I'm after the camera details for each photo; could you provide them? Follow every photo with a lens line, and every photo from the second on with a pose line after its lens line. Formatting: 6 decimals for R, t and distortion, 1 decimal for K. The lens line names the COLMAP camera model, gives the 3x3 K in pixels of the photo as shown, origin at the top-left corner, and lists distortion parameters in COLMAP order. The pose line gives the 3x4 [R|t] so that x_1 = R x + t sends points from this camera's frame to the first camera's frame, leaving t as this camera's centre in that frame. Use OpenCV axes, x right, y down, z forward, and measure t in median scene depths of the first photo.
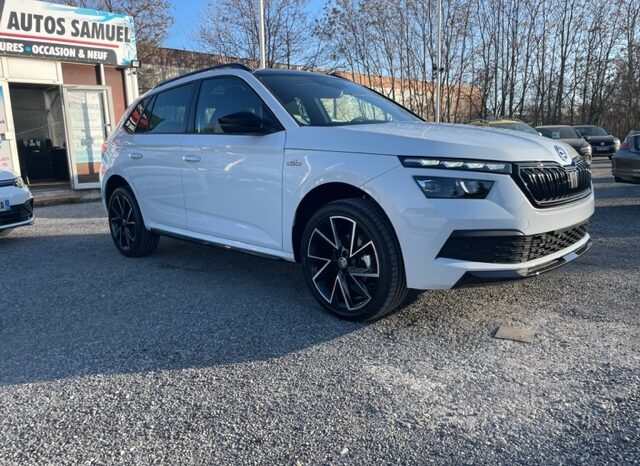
lens RADIAL K [[487.1, 0, 318.4], [0, 487.1, 229.9], [0, 0, 1]] dist [0.072246, -0.094923]
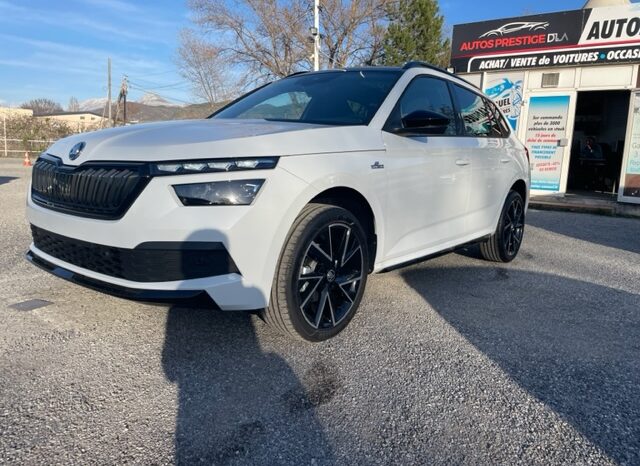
lens RADIAL K [[487.1, 0, 322.4], [0, 487.1, 222.5], [0, 0, 1]] dist [0.072246, -0.094923]
pose [[0.120177, 0.177463, -0.976762, 0.371606], [-0.213424, 0.965506, 0.149159, -0.068782], [0.969540, 0.190539, 0.153906, 0.354502]]
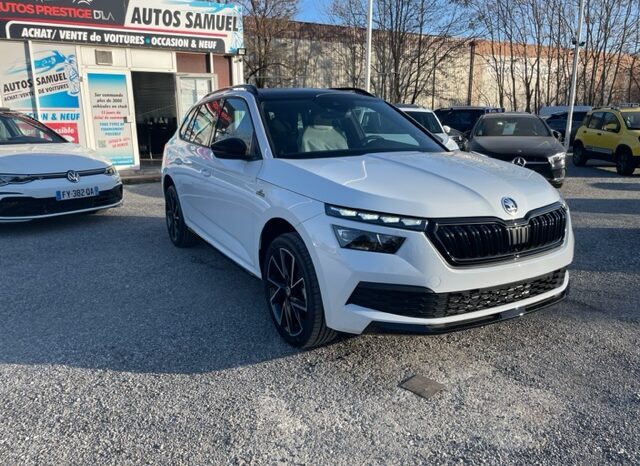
lens RADIAL K [[487.1, 0, 314.7], [0, 487.1, 232.3], [0, 0, 1]] dist [0.072246, -0.094923]
pose [[0.962231, 0.087667, -0.257733, 0.103475], [-0.071282, 0.994835, 0.072263, -0.040262], [0.262737, -0.051162, 0.963510, -0.005745]]
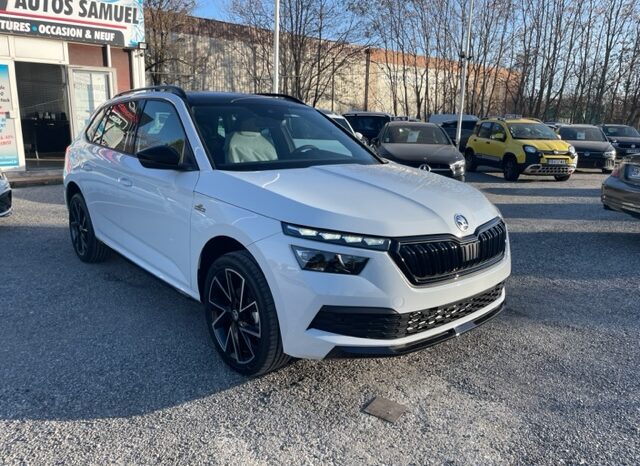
lens RADIAL K [[487.1, 0, 315.9], [0, 487.1, 233.5], [0, 0, 1]] dist [0.072246, -0.094923]
pose [[0.995737, 0.072015, -0.057626, 0.072012], [-0.068602, 0.995888, 0.059166, -0.047071], [0.061650, -0.054961, 0.996583, 0.005615]]
